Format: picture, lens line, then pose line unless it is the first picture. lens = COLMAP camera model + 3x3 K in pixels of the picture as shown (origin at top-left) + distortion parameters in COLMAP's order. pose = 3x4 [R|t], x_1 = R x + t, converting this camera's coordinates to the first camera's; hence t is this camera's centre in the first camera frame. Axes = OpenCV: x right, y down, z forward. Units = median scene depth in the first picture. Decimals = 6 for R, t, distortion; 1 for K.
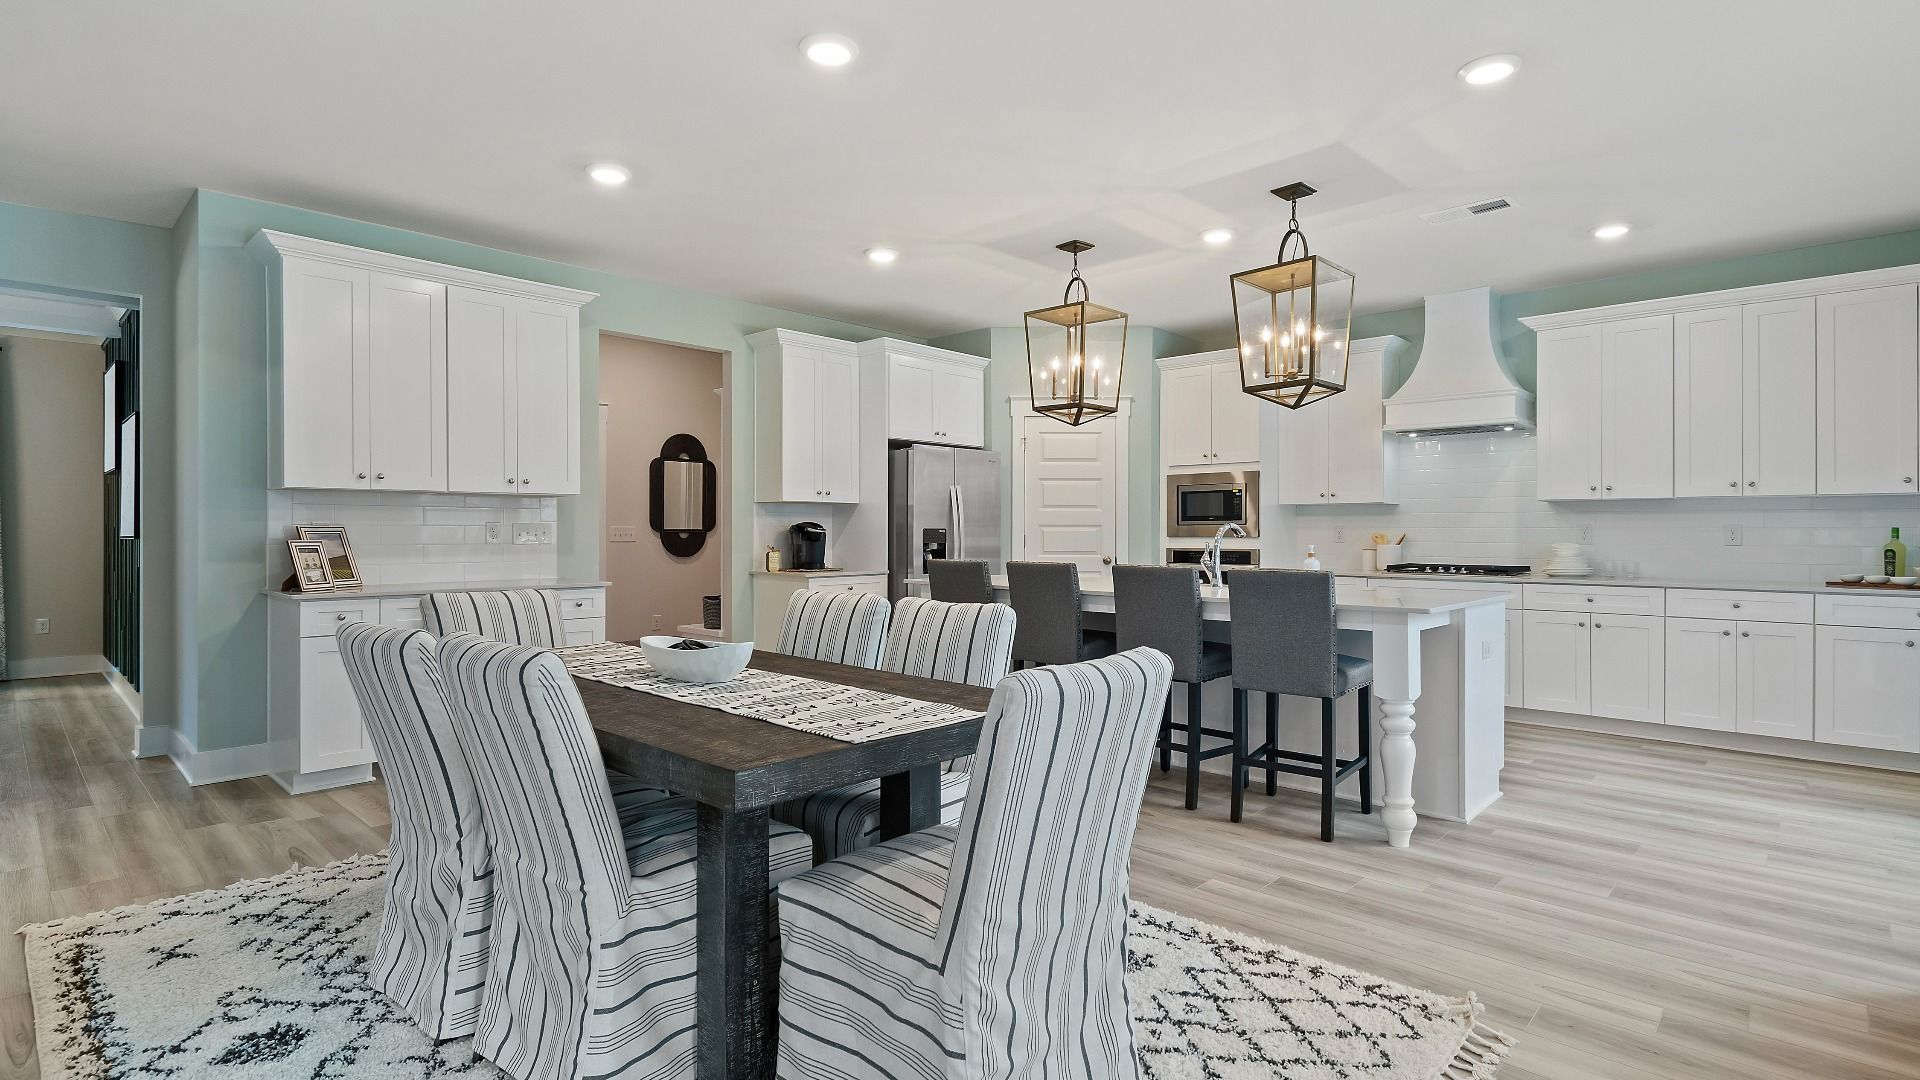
lens RADIAL K [[920.2, 0, 960.0], [0, 920.2, 540.0], [0, 0, 1]] dist [0.001254, -0.001023]
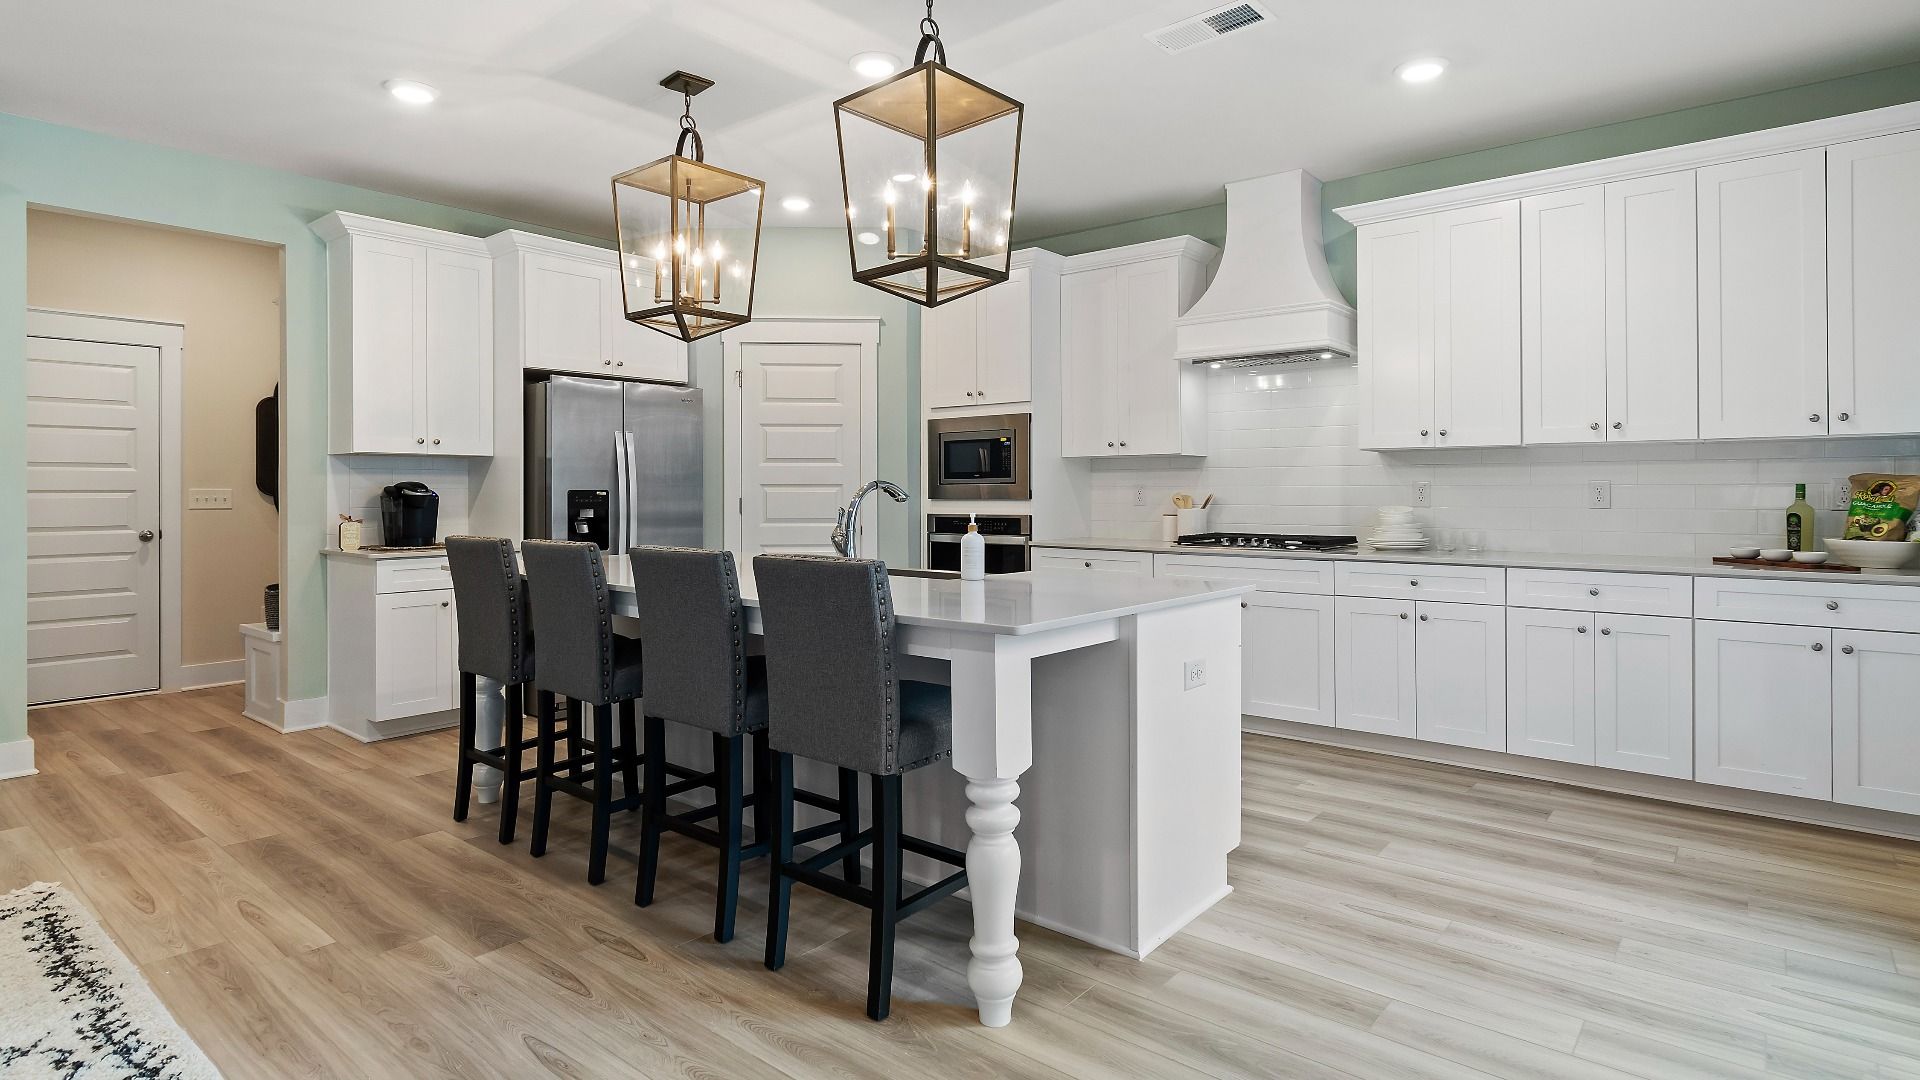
lens RADIAL K [[979.1, 0, 962.6], [0, 979.1, 498.7], [0, 0, 1]] dist [0.004729, 0.001871]
pose [[0.997681, -0.004539, 0.067914, 0.265482], [0.004699, 0.999987, -0.002196, -0.002713], [-0.067903, 0.002510, 0.997689, 0.235593]]
